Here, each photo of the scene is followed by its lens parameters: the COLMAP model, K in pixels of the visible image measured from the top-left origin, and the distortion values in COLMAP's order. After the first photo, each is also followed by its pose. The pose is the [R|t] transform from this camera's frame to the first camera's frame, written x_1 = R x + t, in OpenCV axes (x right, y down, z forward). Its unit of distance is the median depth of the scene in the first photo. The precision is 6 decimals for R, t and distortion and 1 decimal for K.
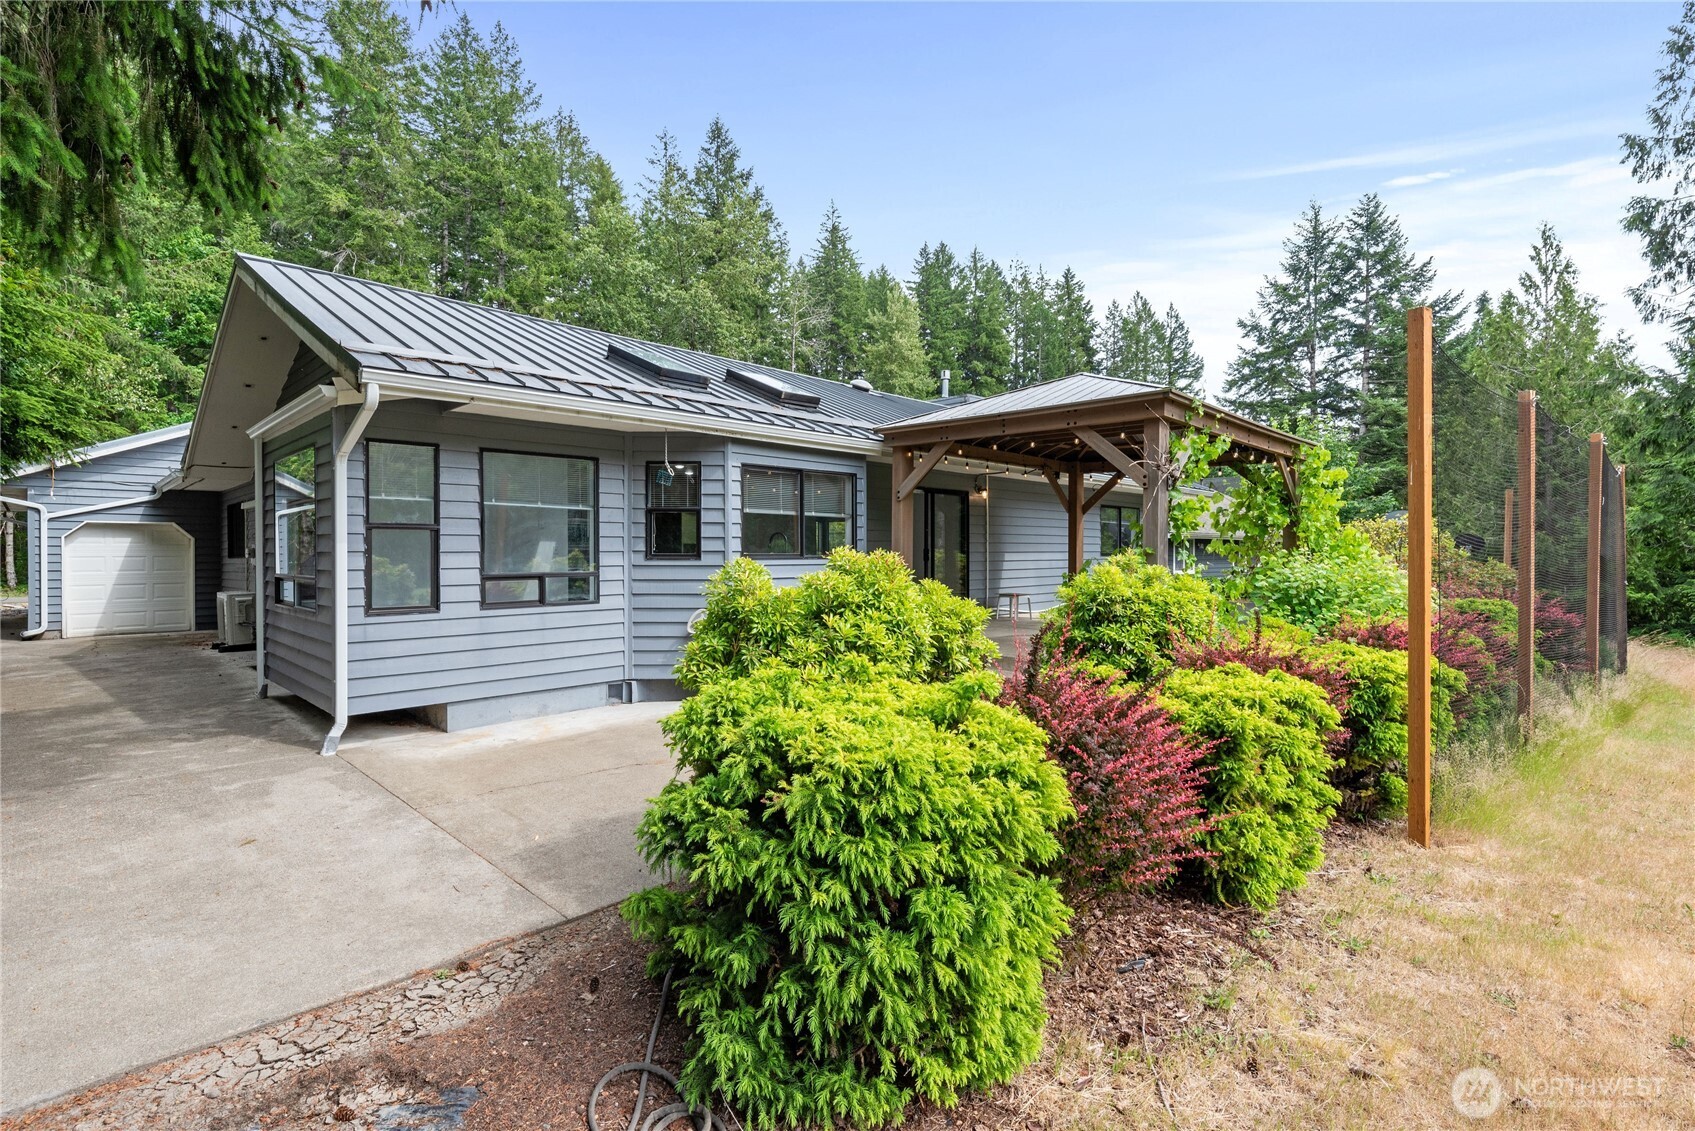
lens RADIAL K [[801.9, 0, 846.3], [0, 801.9, 563.1], [0, 0, 1]] dist [-0.001406, -0.001108]
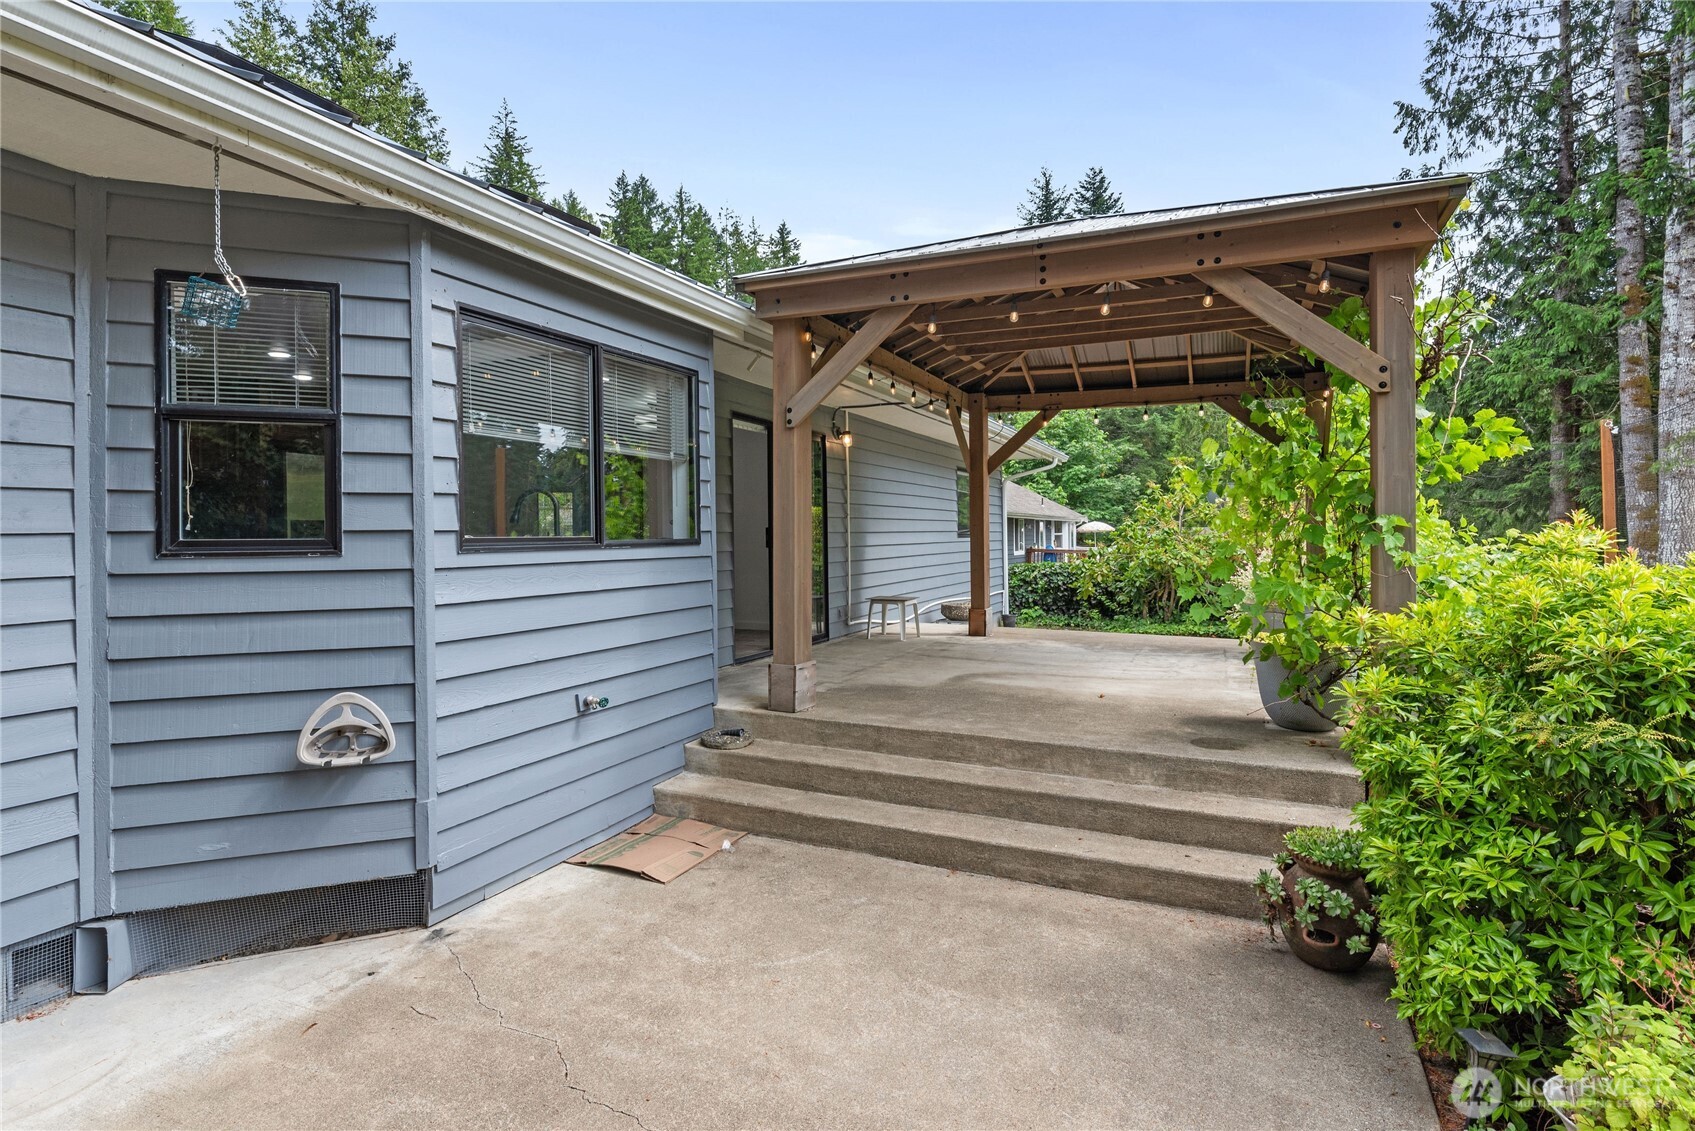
lens RADIAL K [[876.2, 0, 847.7], [0, 876.2, 539.5], [0, 0, 1]] dist [-0.000886, -0.000198]
pose [[0.935475, -0.010711, 0.353231, -0.019995], [0.014374, 0.999867, -0.007749, -0.000915], [-0.353100, 0.012327, 0.935504, 0.102758]]
